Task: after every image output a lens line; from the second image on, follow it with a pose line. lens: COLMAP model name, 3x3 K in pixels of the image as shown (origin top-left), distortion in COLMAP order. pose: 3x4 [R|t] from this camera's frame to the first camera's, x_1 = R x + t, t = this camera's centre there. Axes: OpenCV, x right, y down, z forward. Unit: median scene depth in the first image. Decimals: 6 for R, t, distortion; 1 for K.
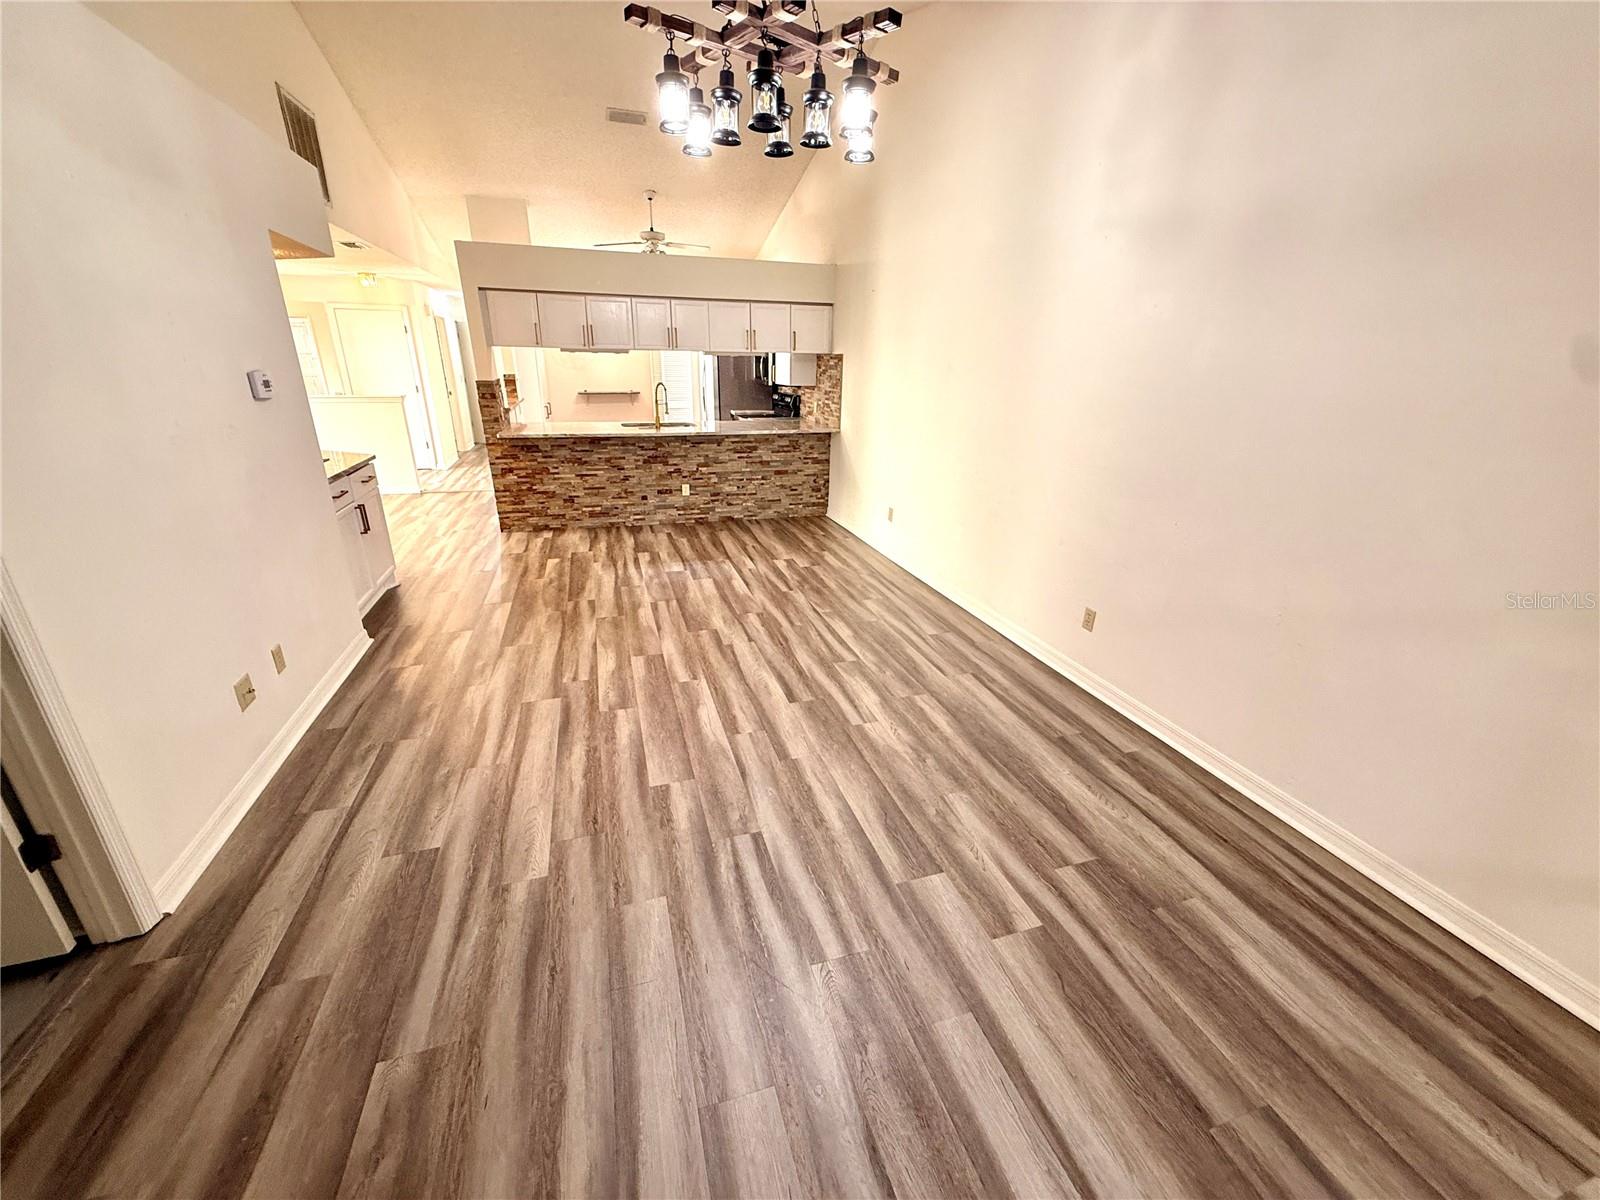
lens RADIAL K [[636.9, 0, 800.5], [0, 636.9, 606.9], [0, 0, 1]] dist [-0.000007, 0.000156]
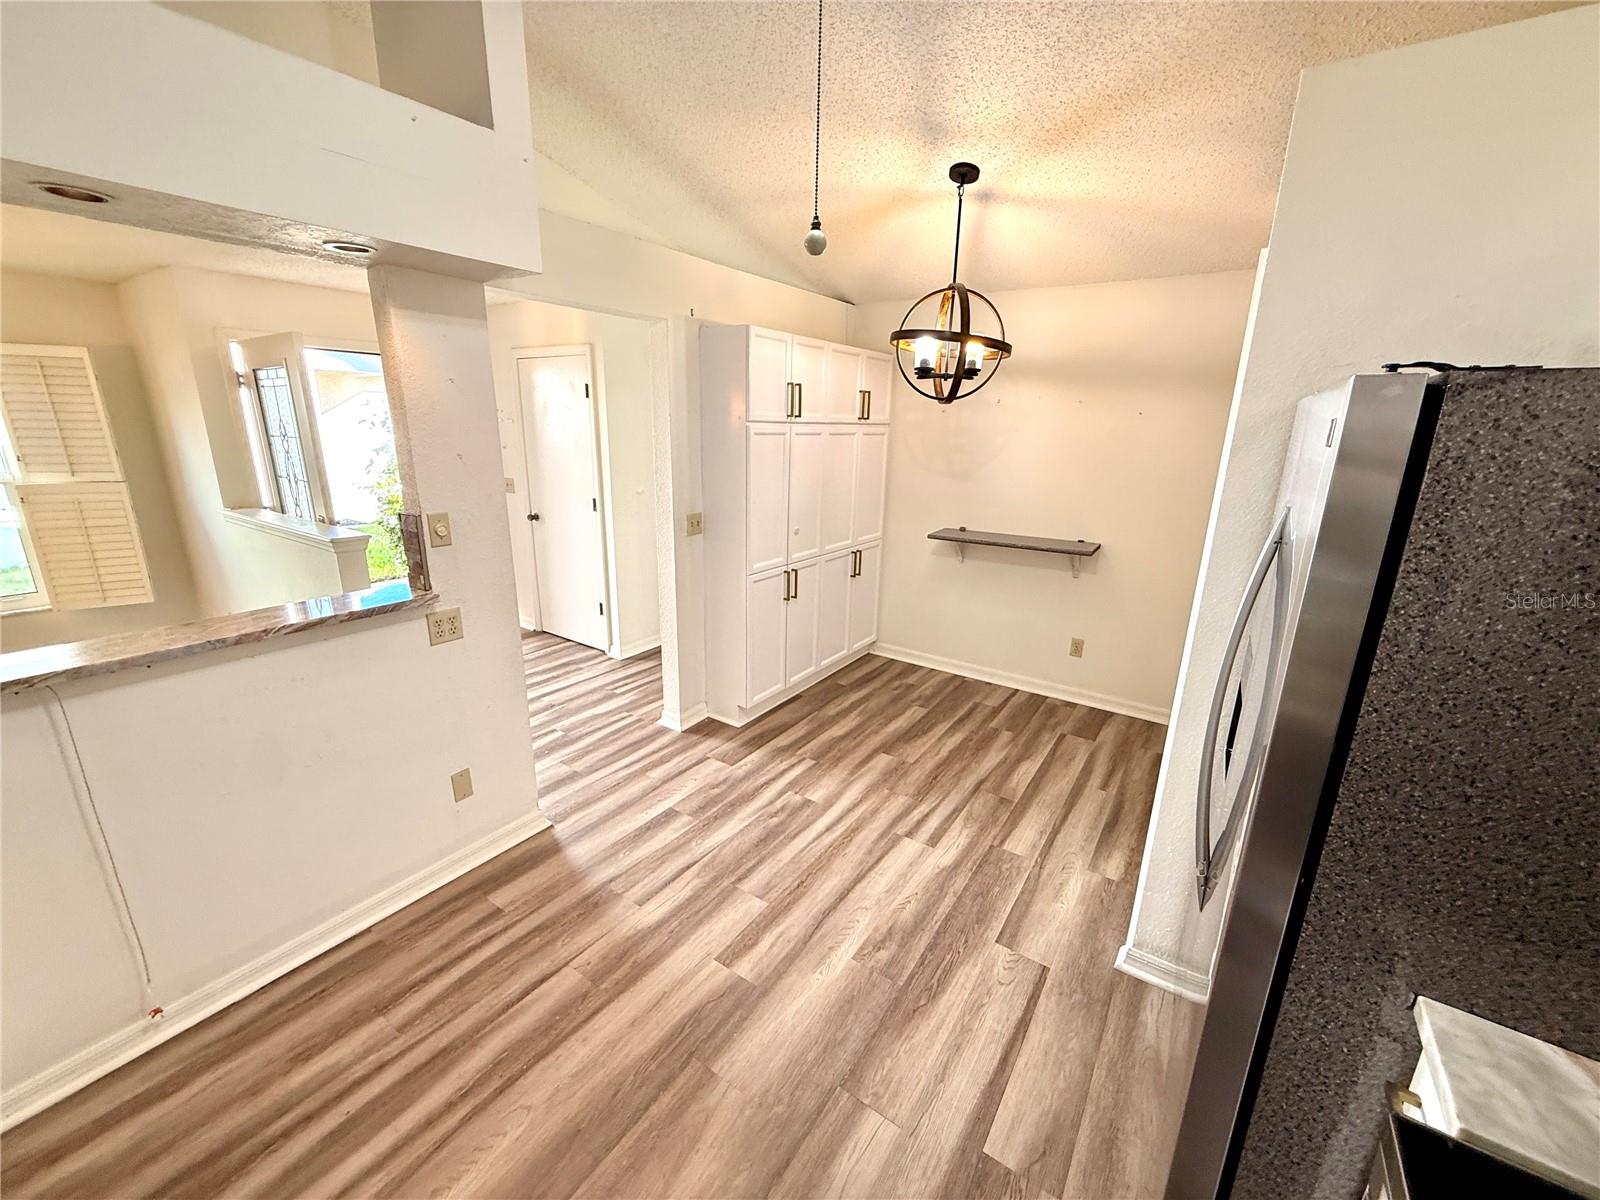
lens RADIAL K [[636.9, 0, 798.4], [0, 636.9, 603.4], [0, 0, 1]] dist [-0.000007, 0.000156]
pose [[0.617533, 0.209811, -0.758045, -0.137824], [-0.295916, 0.954931, 0.023240, -0.444225], [0.728757, 0.209966, 0.651788, 1.092374]]
